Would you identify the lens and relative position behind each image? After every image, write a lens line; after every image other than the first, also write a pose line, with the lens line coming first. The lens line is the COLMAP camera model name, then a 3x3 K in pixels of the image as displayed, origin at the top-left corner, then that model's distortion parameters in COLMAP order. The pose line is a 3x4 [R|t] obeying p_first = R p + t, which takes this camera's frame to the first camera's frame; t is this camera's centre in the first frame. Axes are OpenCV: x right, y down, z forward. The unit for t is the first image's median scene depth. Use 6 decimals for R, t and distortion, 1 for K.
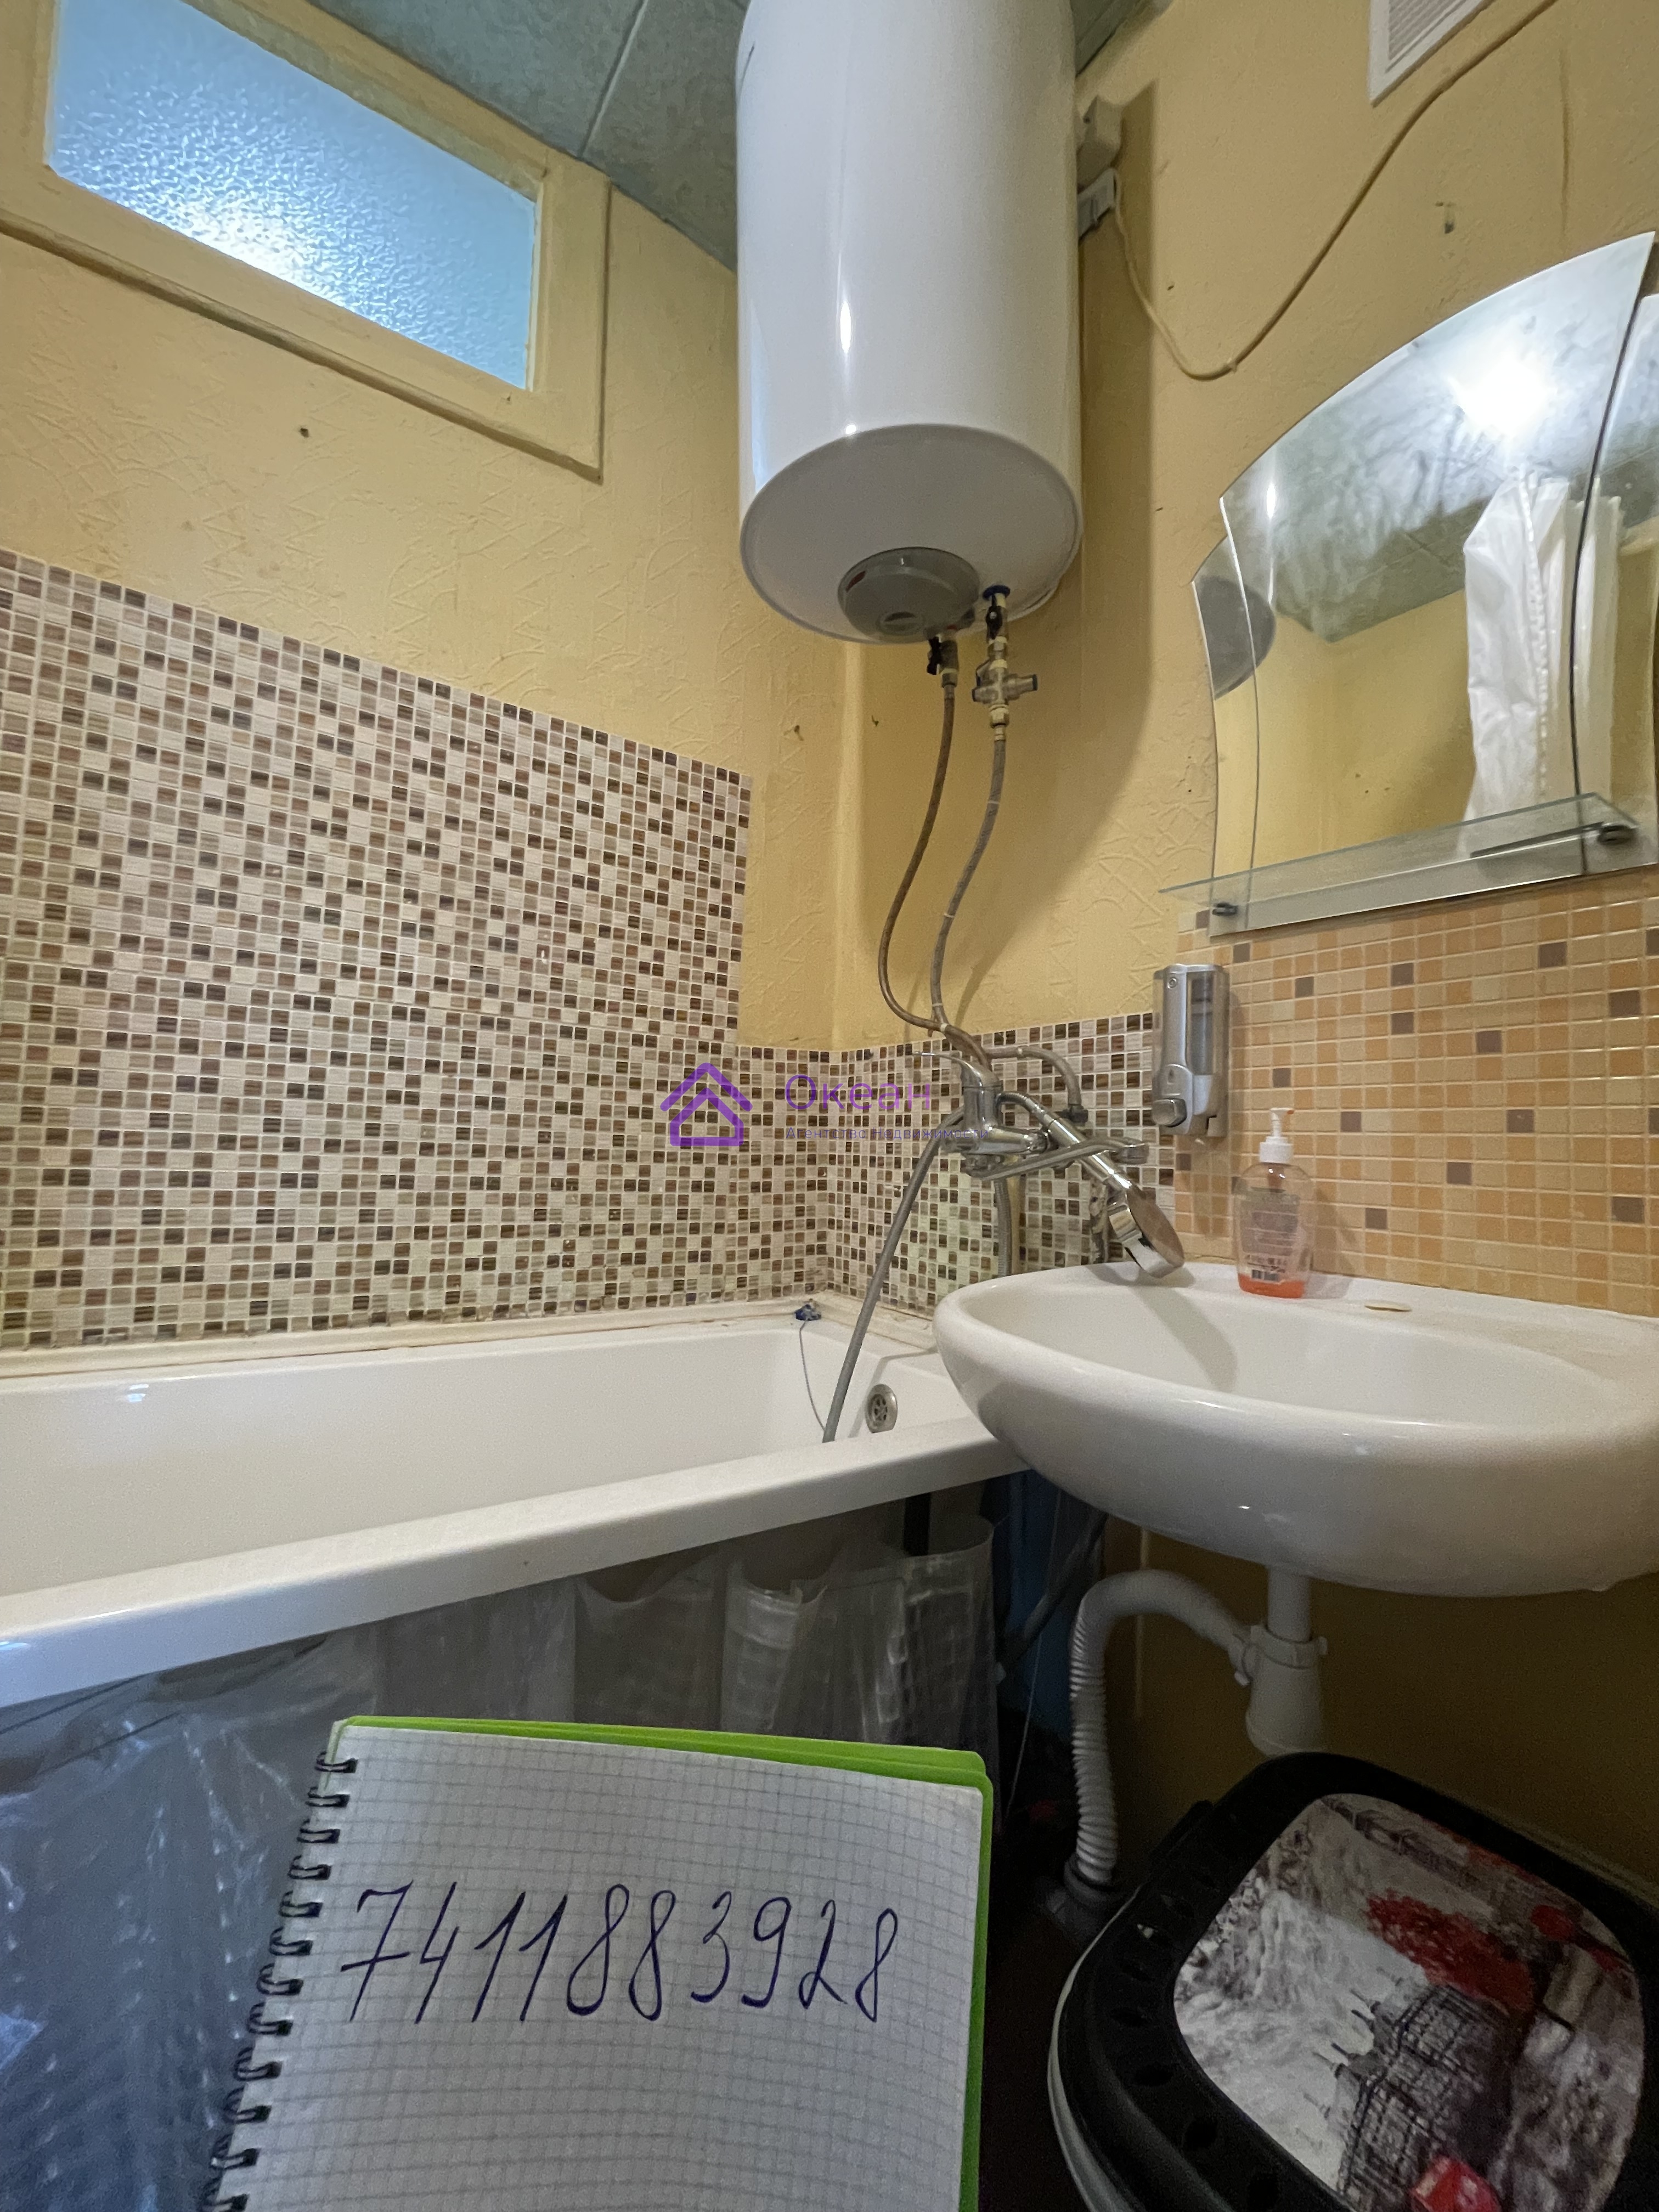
lens RADIAL K [[892.4, 0, 830.8], [0, 892.4, 1109.7], [0, 0, 1]] dist [-0.001696, -0.000343]
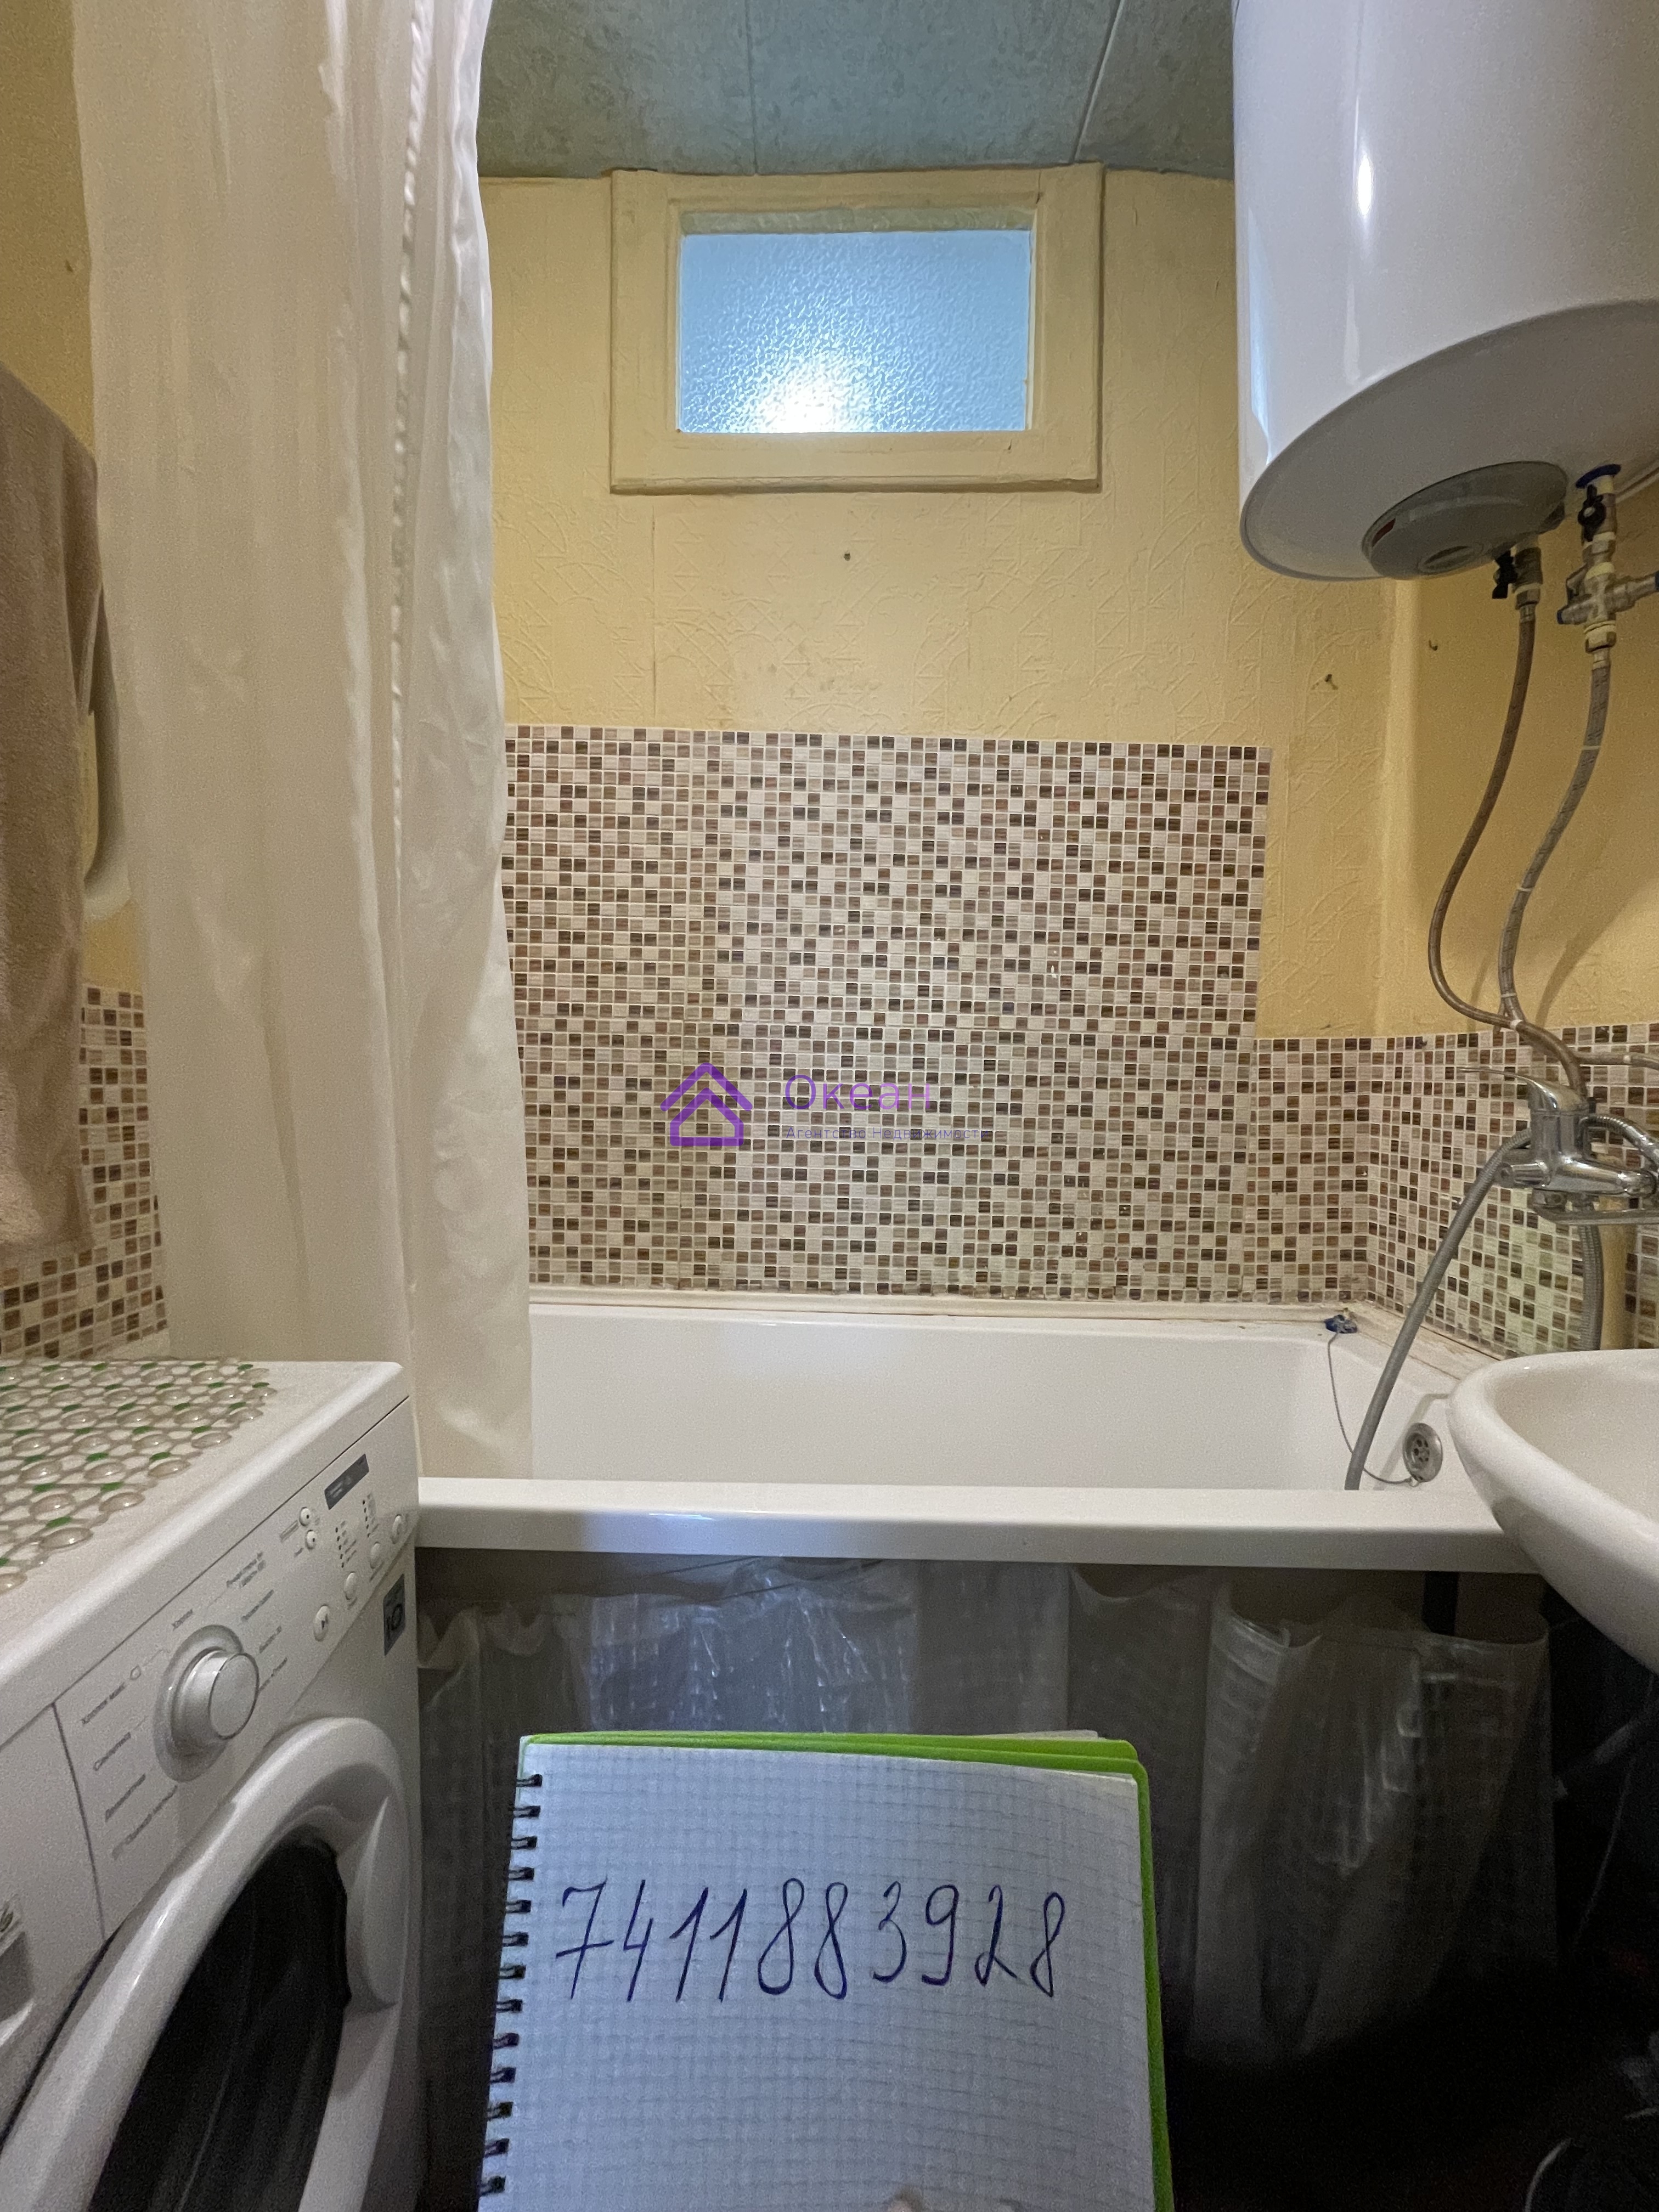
lens RADIAL K [[892.4, 0, 830.8], [0, 892.4, 1109.7], [0, 0, 1]] dist [-0.001696, -0.000343]
pose [[0.830742, 0.007145, -0.556612, 0.057198], [0.035678, 0.997178, 0.066049, -0.088094], [0.555513, -0.074728, 0.828143, -0.055279]]
